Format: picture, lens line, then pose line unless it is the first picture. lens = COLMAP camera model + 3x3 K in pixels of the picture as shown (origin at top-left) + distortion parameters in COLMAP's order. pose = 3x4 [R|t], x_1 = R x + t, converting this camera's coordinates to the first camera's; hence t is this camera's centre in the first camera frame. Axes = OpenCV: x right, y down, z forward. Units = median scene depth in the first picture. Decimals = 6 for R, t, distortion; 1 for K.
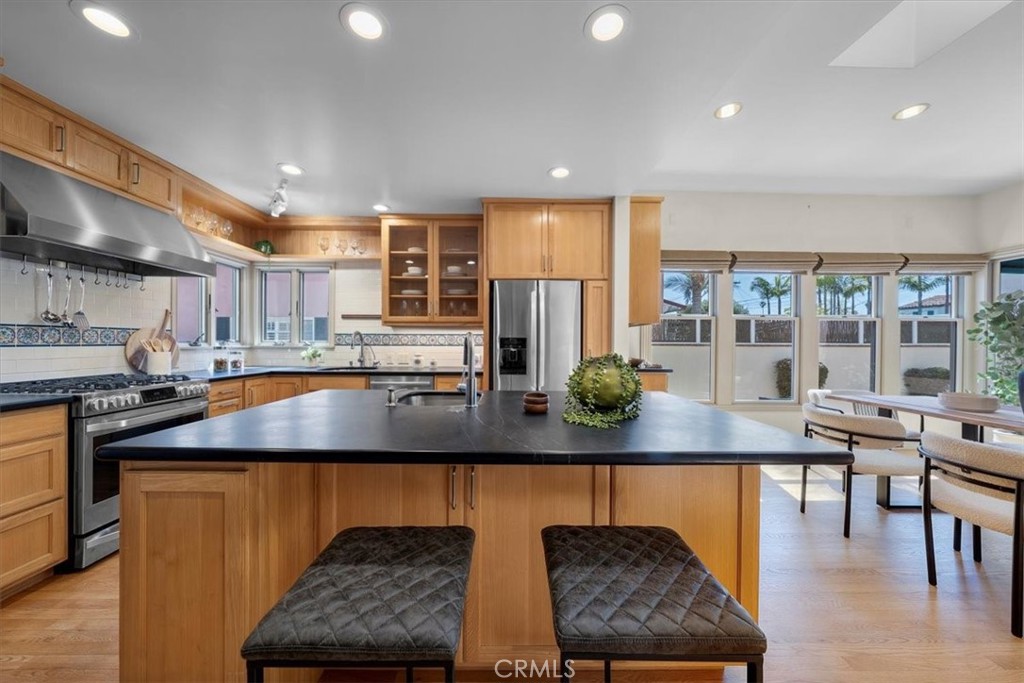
lens RADIAL K [[351.5, 0, 513.4], [0, 351.5, 345.4], [0, 0, 1]] dist [-0.004148, 0.000123]
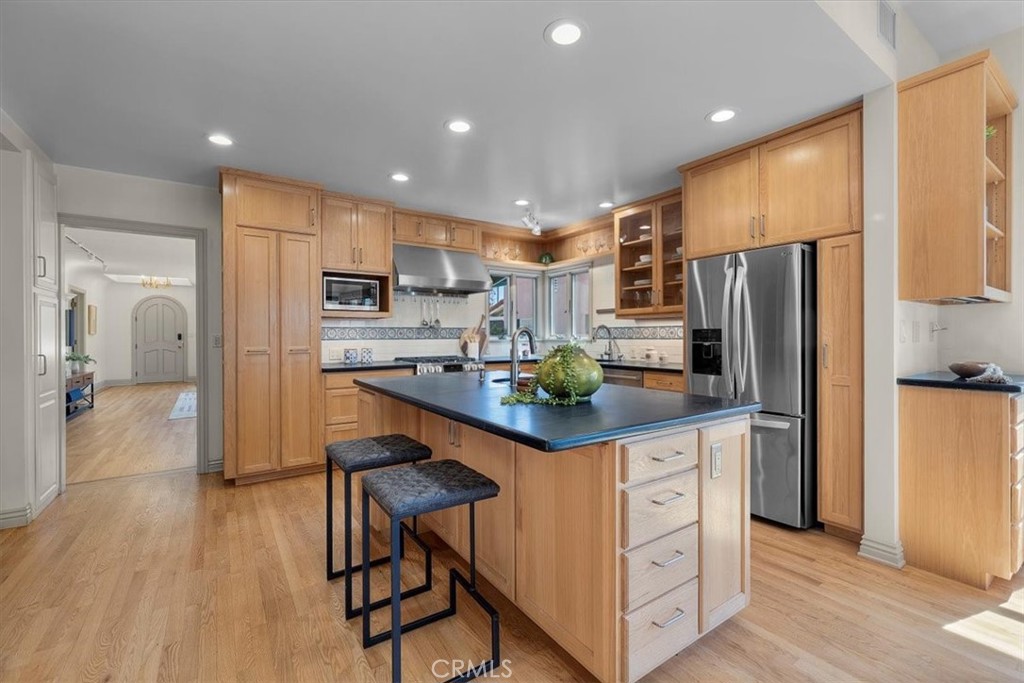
lens RADIAL K [[435.6, 0, 509.8], [0, 435.6, 330.7], [0, 0, 1]] dist [-0.003323, 0.000446]
pose [[0.547687, -0.014409, -0.836559, 0.501660], [-0.001558, 0.999832, -0.018241, 0.000463], [0.836682, 0.011294, 0.547572, 0.066206]]
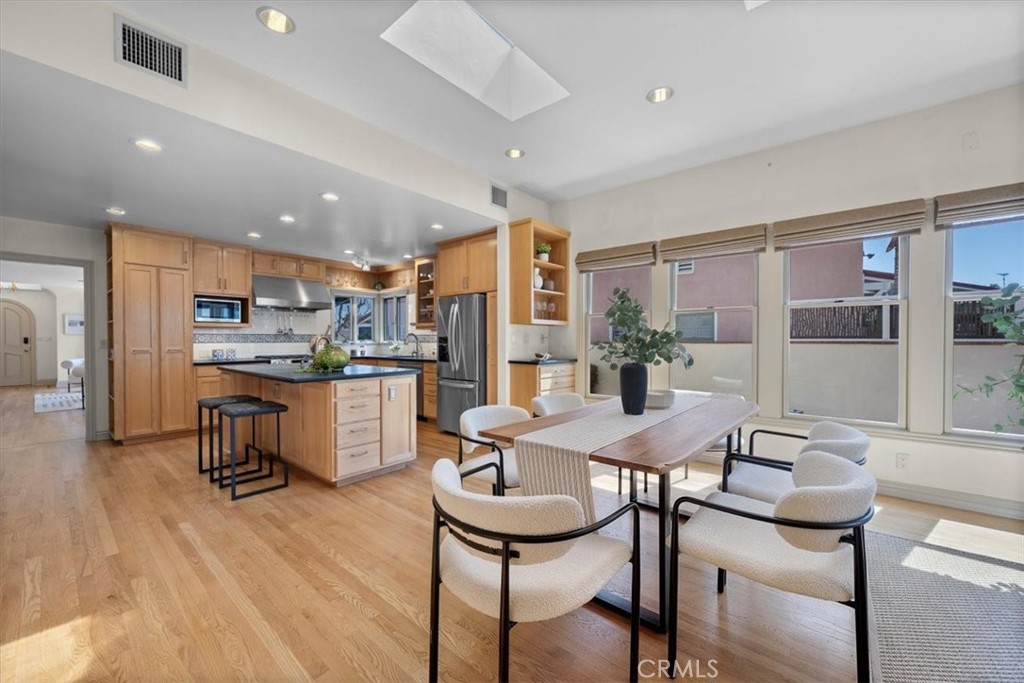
lens RADIAL K [[398.8, 0, 511.7], [0, 398.8, 341.7], [0, 0, 1]] dist [-0.003879, 0.000567]
pose [[0.751175, -0.001114, -0.660102, 1.114455], [-0.002233, 0.999989, -0.004229, 0.003705], [0.660099, 0.004651, 0.751164, -0.046705]]
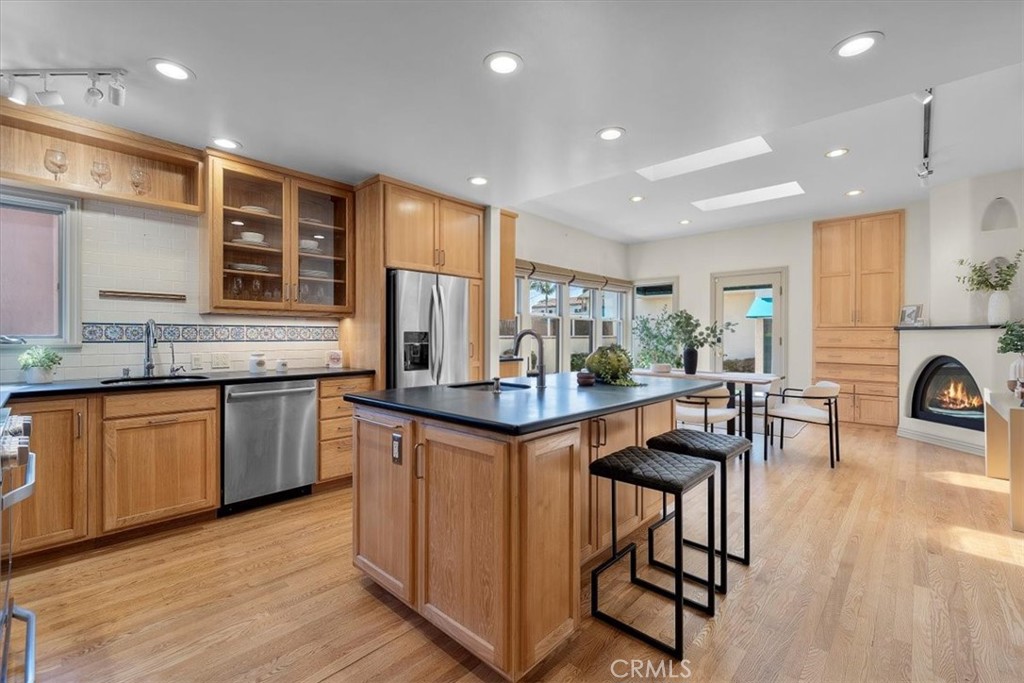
lens RADIAL K [[435.6, 0, 515.2], [0, 435.6, 338.6], [0, 0, 1]] dist [-0.003323, 0.000446]
pose [[0.684263, -0.008000, 0.729192, -0.583927], [0.008450, 0.999960, 0.003041, -0.003320], [-0.729187, 0.004081, 0.684303, -0.005377]]
